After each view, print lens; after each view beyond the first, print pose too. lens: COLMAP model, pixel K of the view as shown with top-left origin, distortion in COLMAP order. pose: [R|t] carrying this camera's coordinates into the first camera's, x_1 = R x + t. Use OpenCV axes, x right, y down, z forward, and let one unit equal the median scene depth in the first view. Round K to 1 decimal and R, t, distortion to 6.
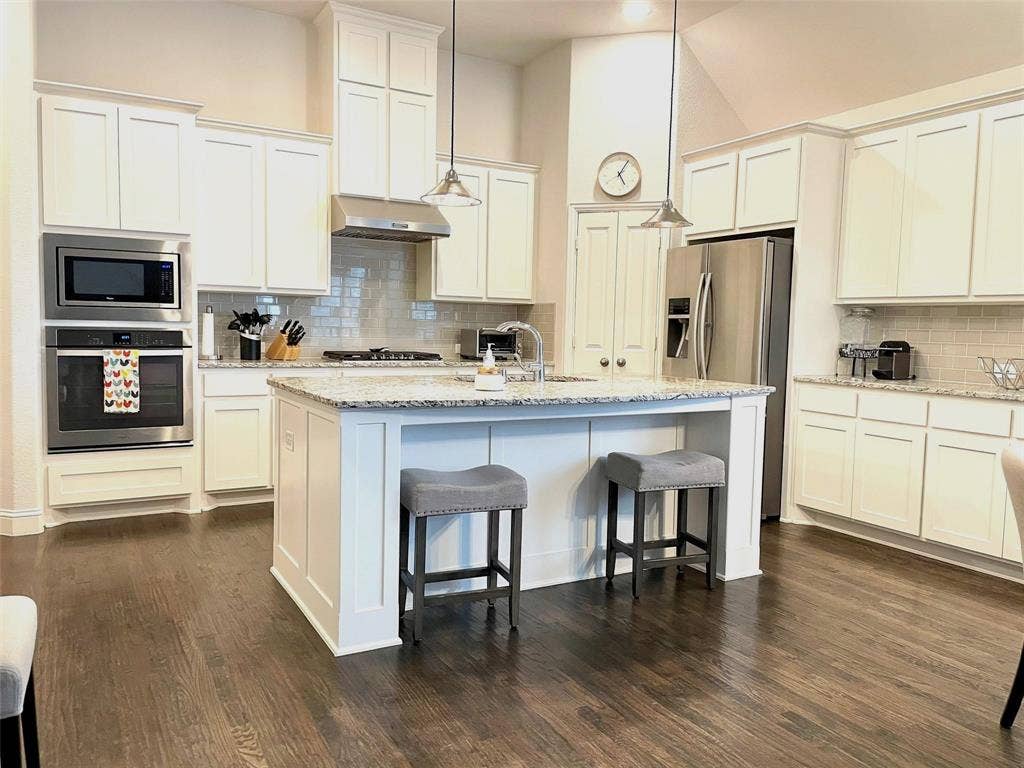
lens RADIAL K [[771.7, 0, 512.0], [0, 771.7, 384.0], [0, 0, 1]] dist [0.091028, -0.118190]
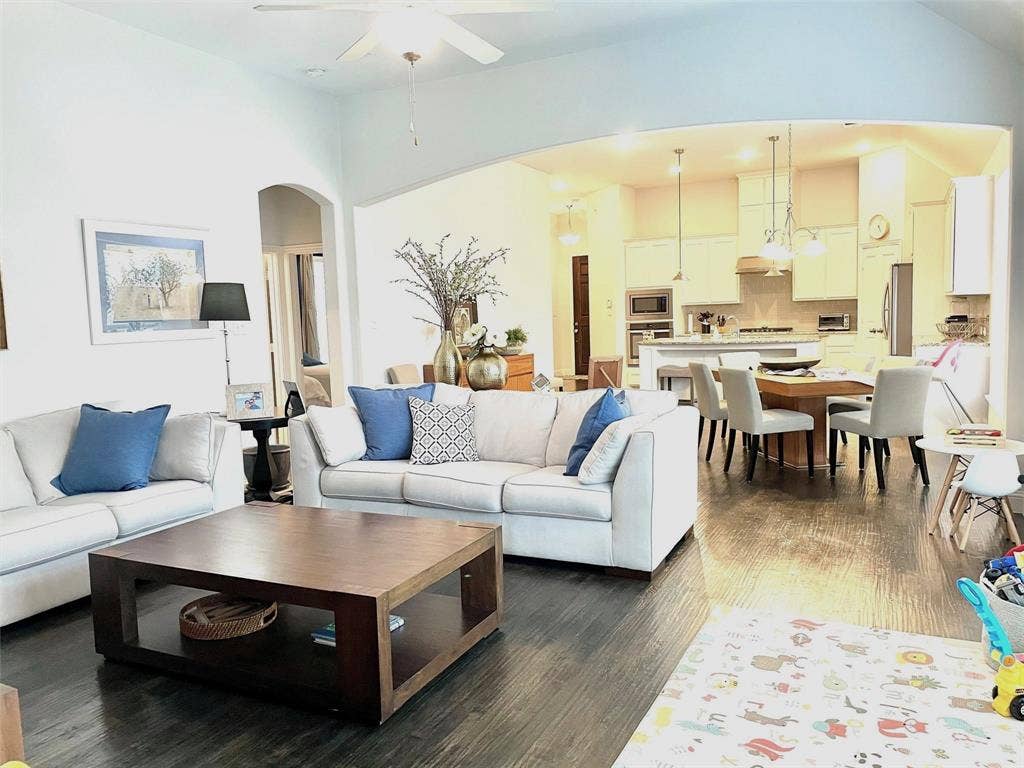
lens RADIAL K [[771.7, 0, 512.0], [0, 771.7, 384.0], [0, 0, 1]] dist [0.091028, -0.118190]
pose [[0.554146, 0.035795, -0.831649, 1.389754], [-0.015056, 0.999343, 0.032980, 0.057704], [0.832283, -0.005754, 0.554321, -0.838082]]
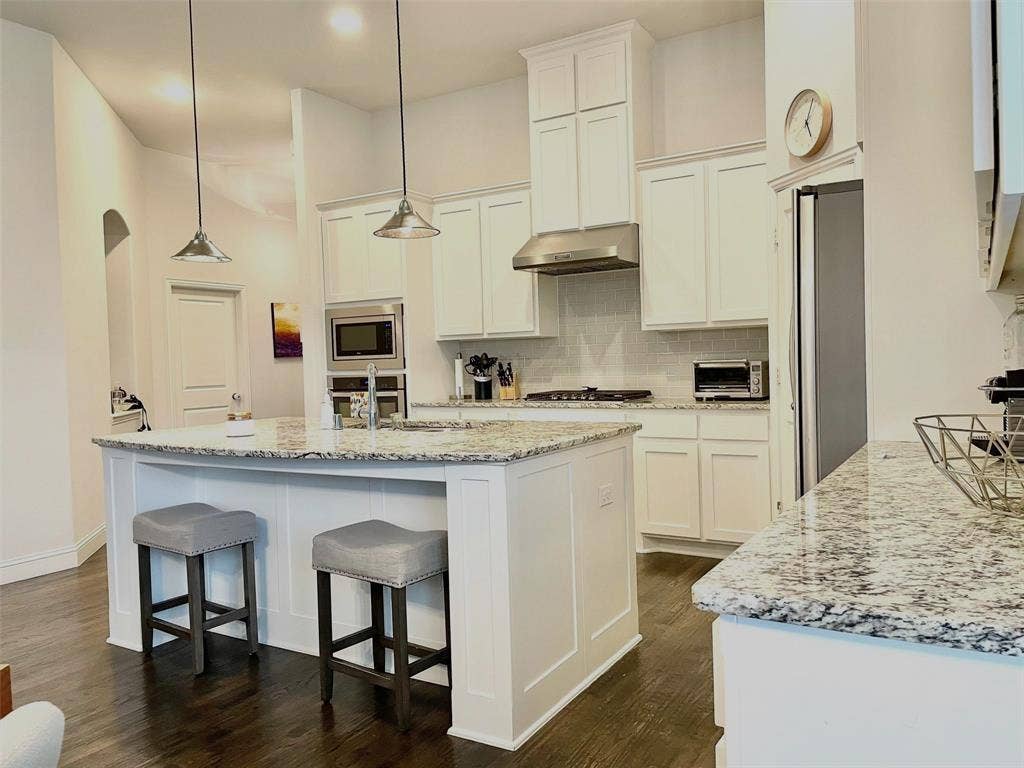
lens RADIAL K [[771.7, 0, 512.0], [0, 771.7, 384.0], [0, 0, 1]] dist [0.091028, -0.118190]
pose [[0.495948, -0.009405, -0.868301, 0.689564], [-0.024397, 0.999396, -0.024760, -0.029012], [0.868009, 0.033464, 0.495419, 0.534304]]
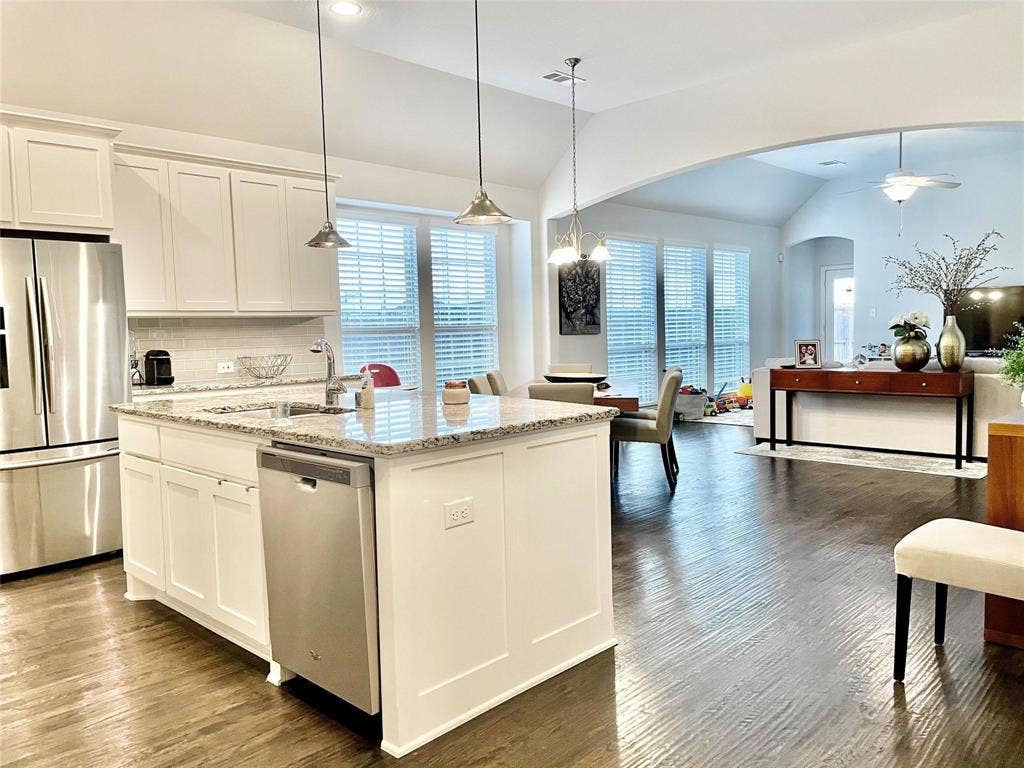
lens RADIAL K [[771.7, 0, 512.0], [0, 771.7, 384.0], [0, 0, 1]] dist [0.091028, -0.118190]
pose [[-0.283699, -0.087478, 0.954915, -0.686501], [0.089371, 0.989084, 0.117160, -0.088702], [-0.954739, 0.118580, -0.272784, 0.799956]]
